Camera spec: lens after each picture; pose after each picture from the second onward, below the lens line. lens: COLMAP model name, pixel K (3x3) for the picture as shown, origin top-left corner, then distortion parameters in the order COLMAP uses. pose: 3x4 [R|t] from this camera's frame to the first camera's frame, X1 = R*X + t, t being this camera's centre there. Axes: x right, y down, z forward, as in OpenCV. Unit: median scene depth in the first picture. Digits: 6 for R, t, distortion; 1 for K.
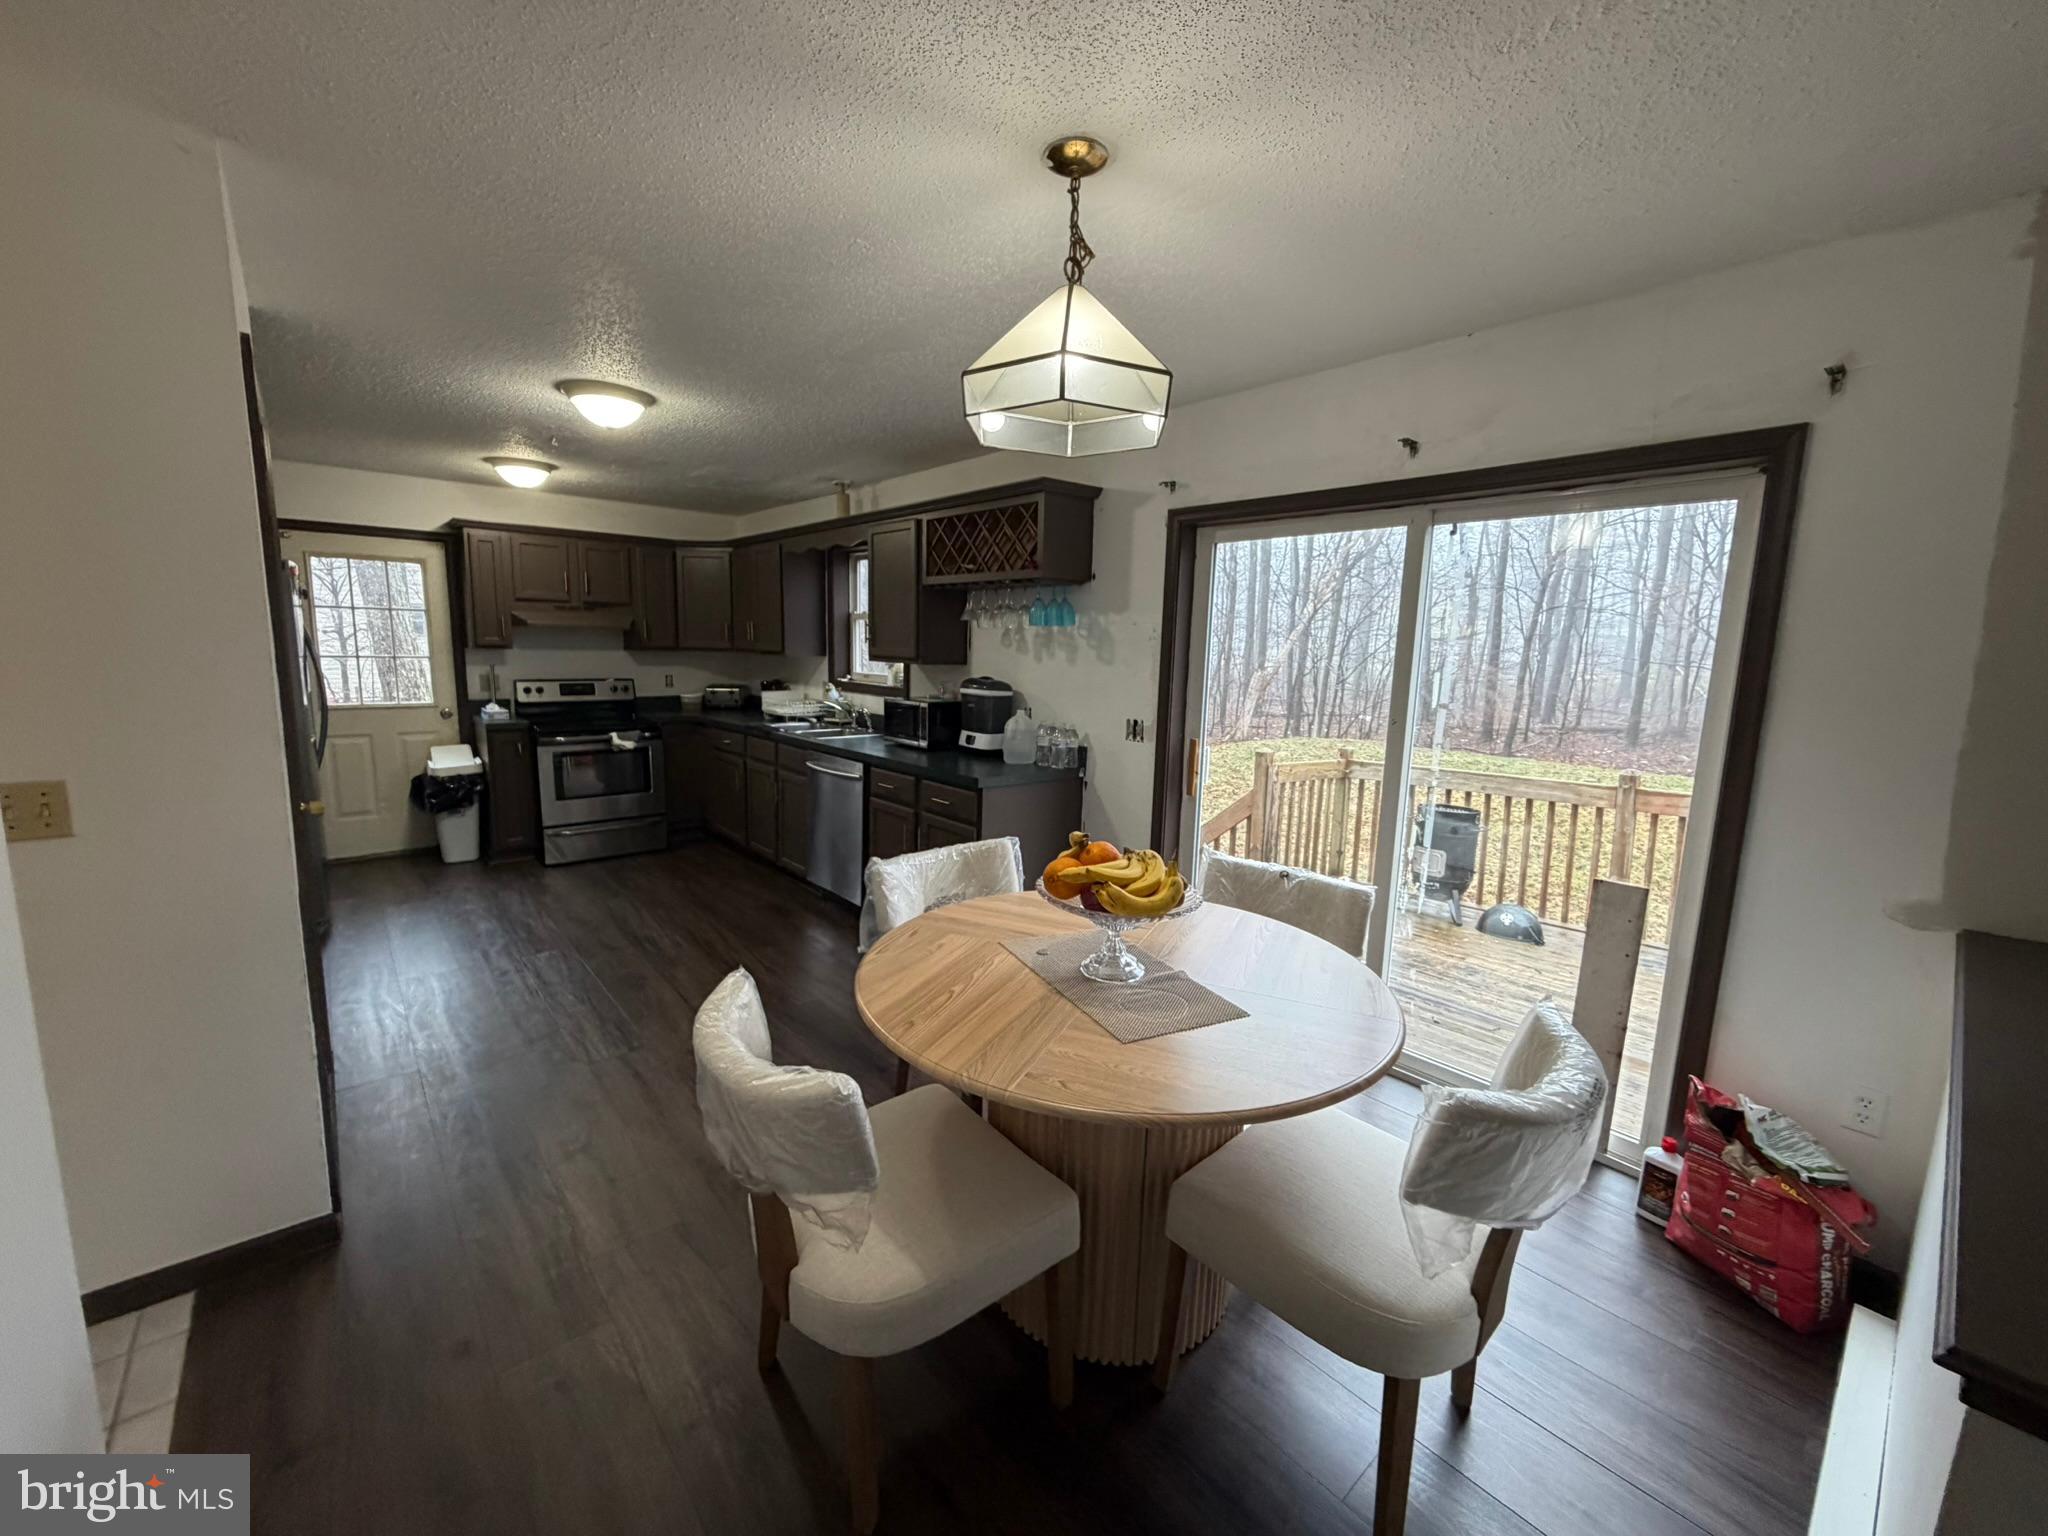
lens RADIAL K [[817.4, 0, 1023.3], [0, 817.4, 766.6], [0, 0, 1]] dist [0.002690, -0.000572]
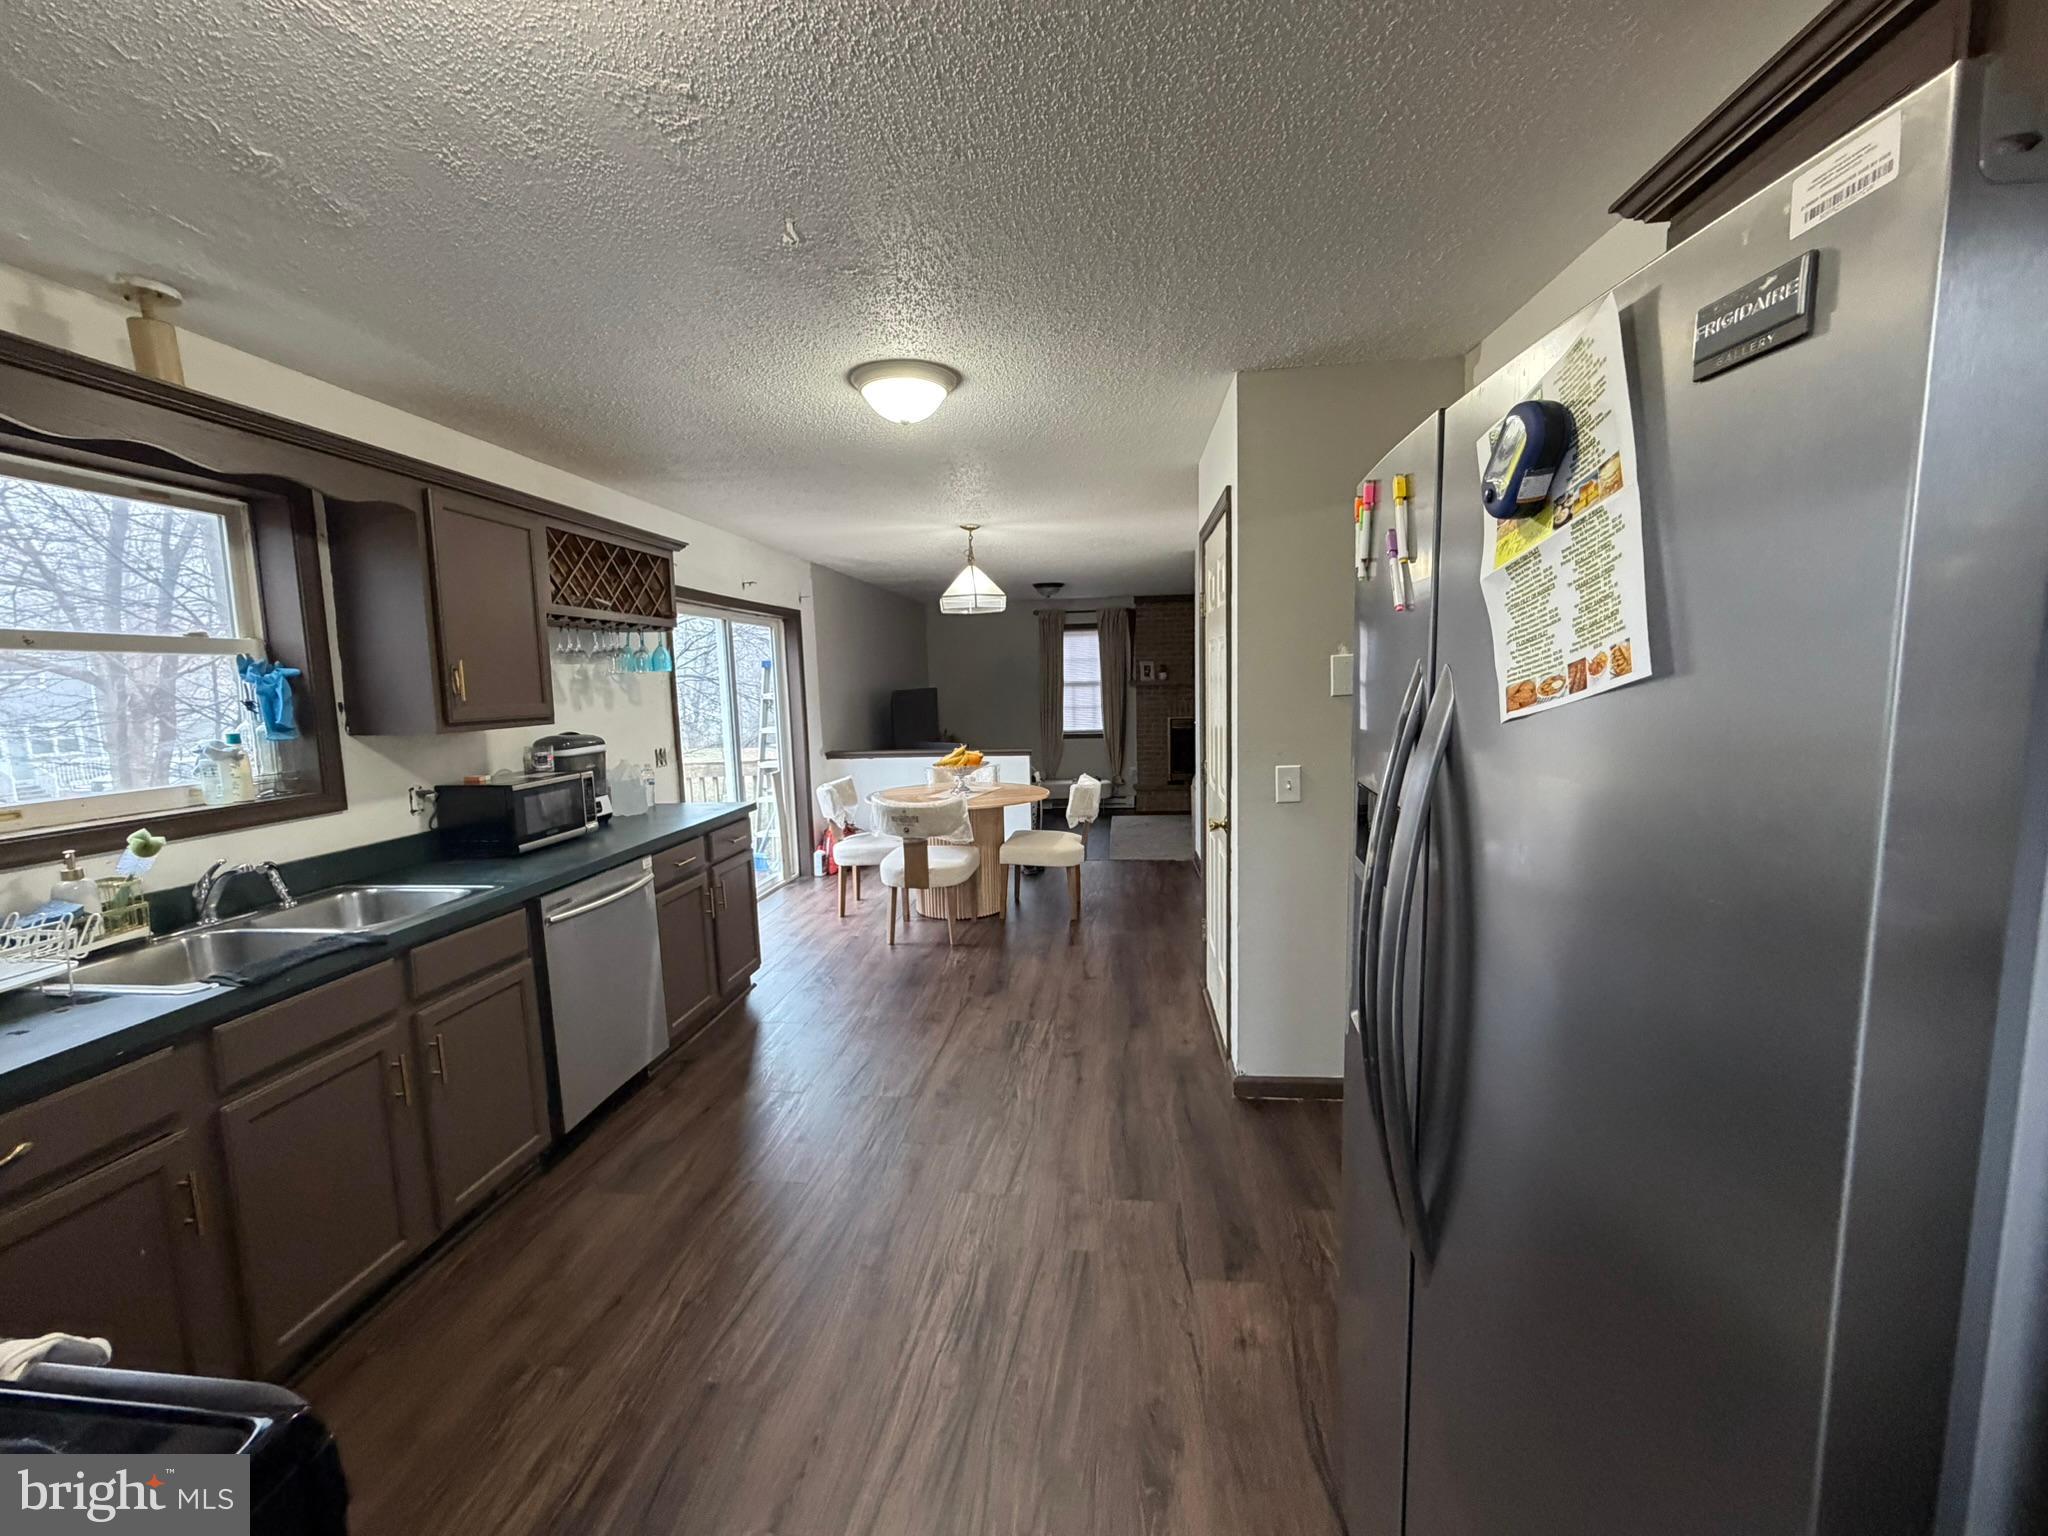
lens RADIAL K [[817.4, 0, 1019.5], [0, 817.4, 771.9], [0, 0, 1]] dist [0.002690, -0.000572]
pose [[-0.689856, -0.092076, 0.718067, -1.030936], [0.110956, 0.966712, 0.230556, -0.228748], [-0.715393, 0.238724, -0.656676, 1.332653]]
